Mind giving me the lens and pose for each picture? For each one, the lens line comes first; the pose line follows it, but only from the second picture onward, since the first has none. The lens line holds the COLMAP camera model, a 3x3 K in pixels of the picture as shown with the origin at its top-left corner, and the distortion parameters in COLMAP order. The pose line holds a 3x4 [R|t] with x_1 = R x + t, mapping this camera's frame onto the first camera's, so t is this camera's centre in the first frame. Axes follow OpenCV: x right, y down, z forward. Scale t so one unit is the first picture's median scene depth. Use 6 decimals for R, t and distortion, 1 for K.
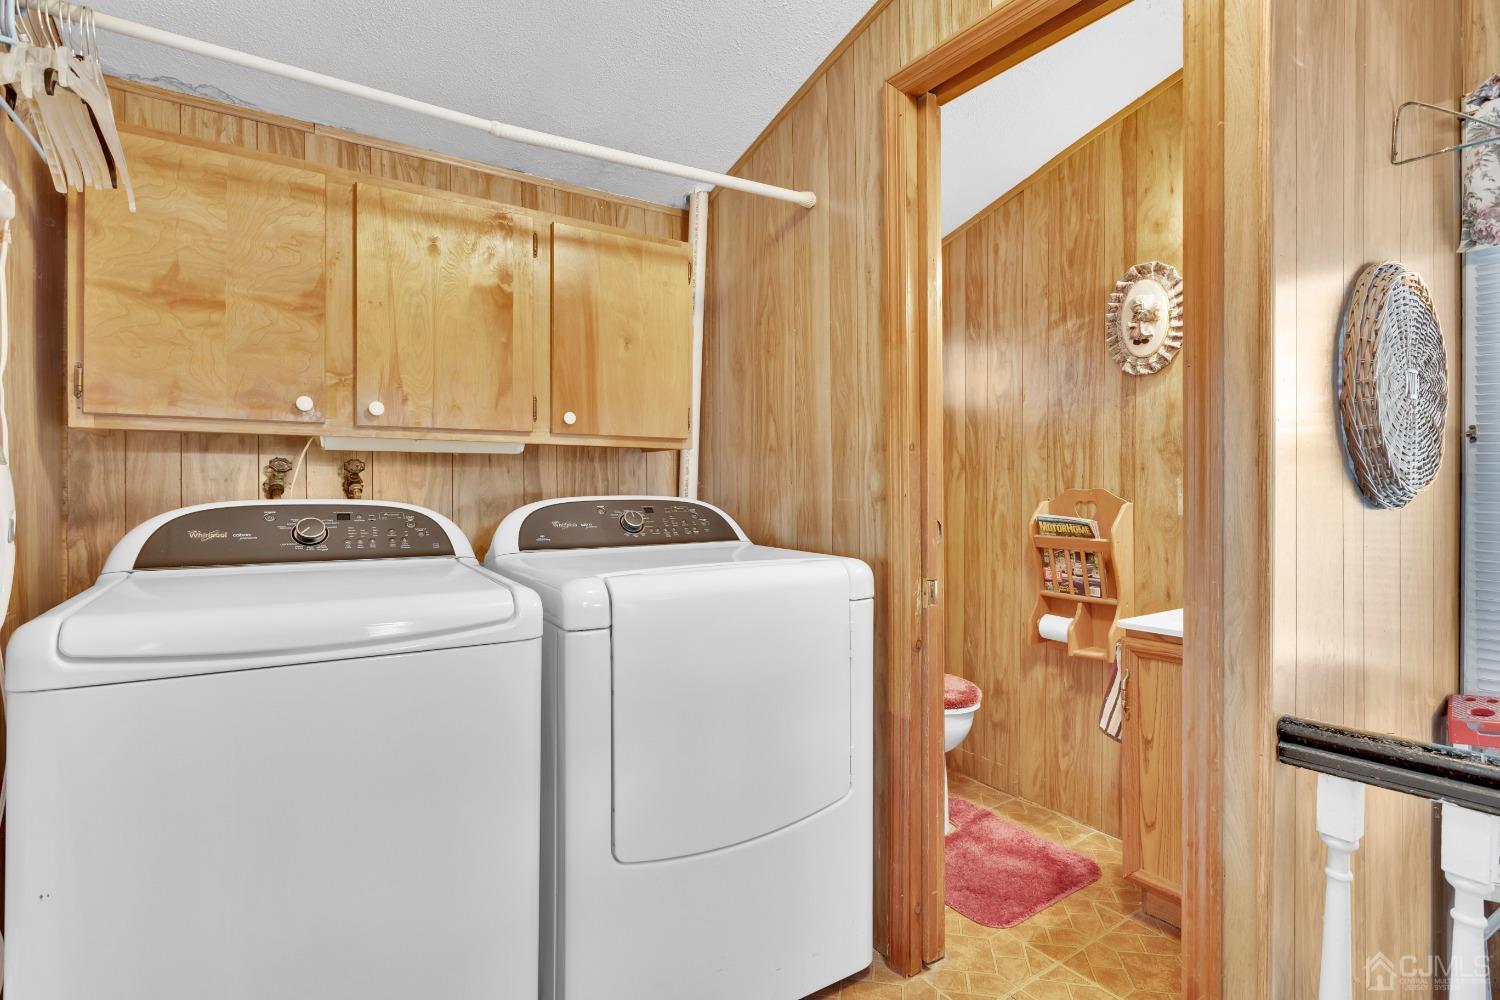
lens RADIAL K [[729.7, 0, 748.4], [0, 729.7, 487.2], [0, 0, 1]] dist [0.005167, 0.000185]
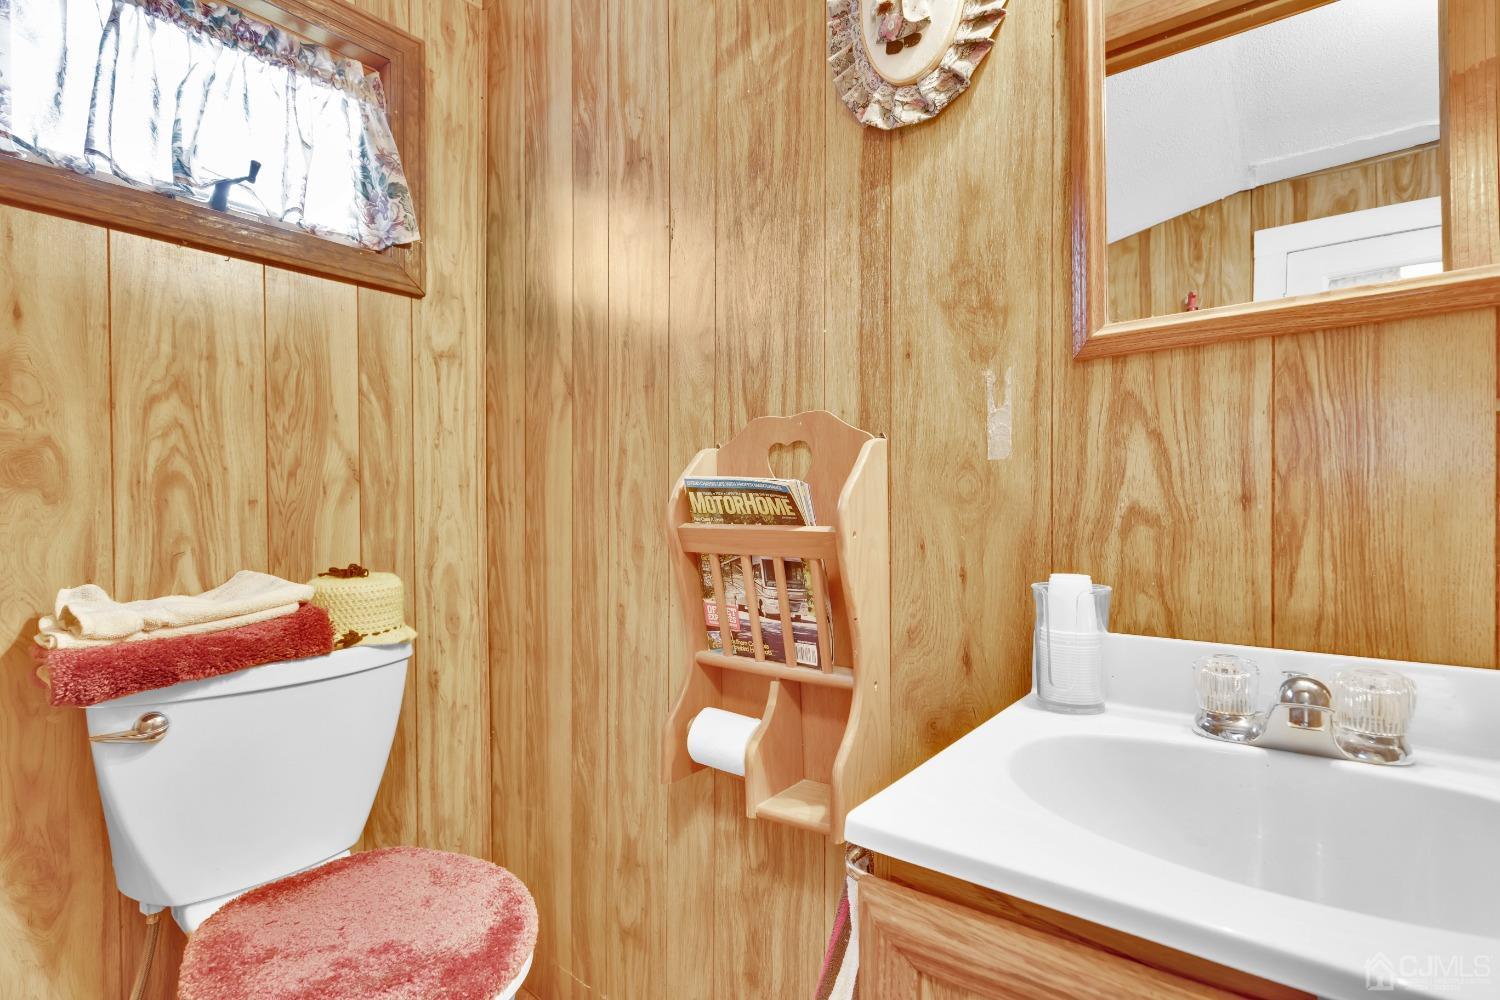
lens RADIAL K [[729.7, 0, 753.7], [0, 729.7, 502.9], [0, 0, 1]] dist [0.005167, 0.000185]
pose [[0.949056, -0.005238, 0.315062, 0.304840], [0.005023, 0.999986, 0.001493, 0.053974], [-0.315066, 0.000166, 0.949070, 0.594060]]
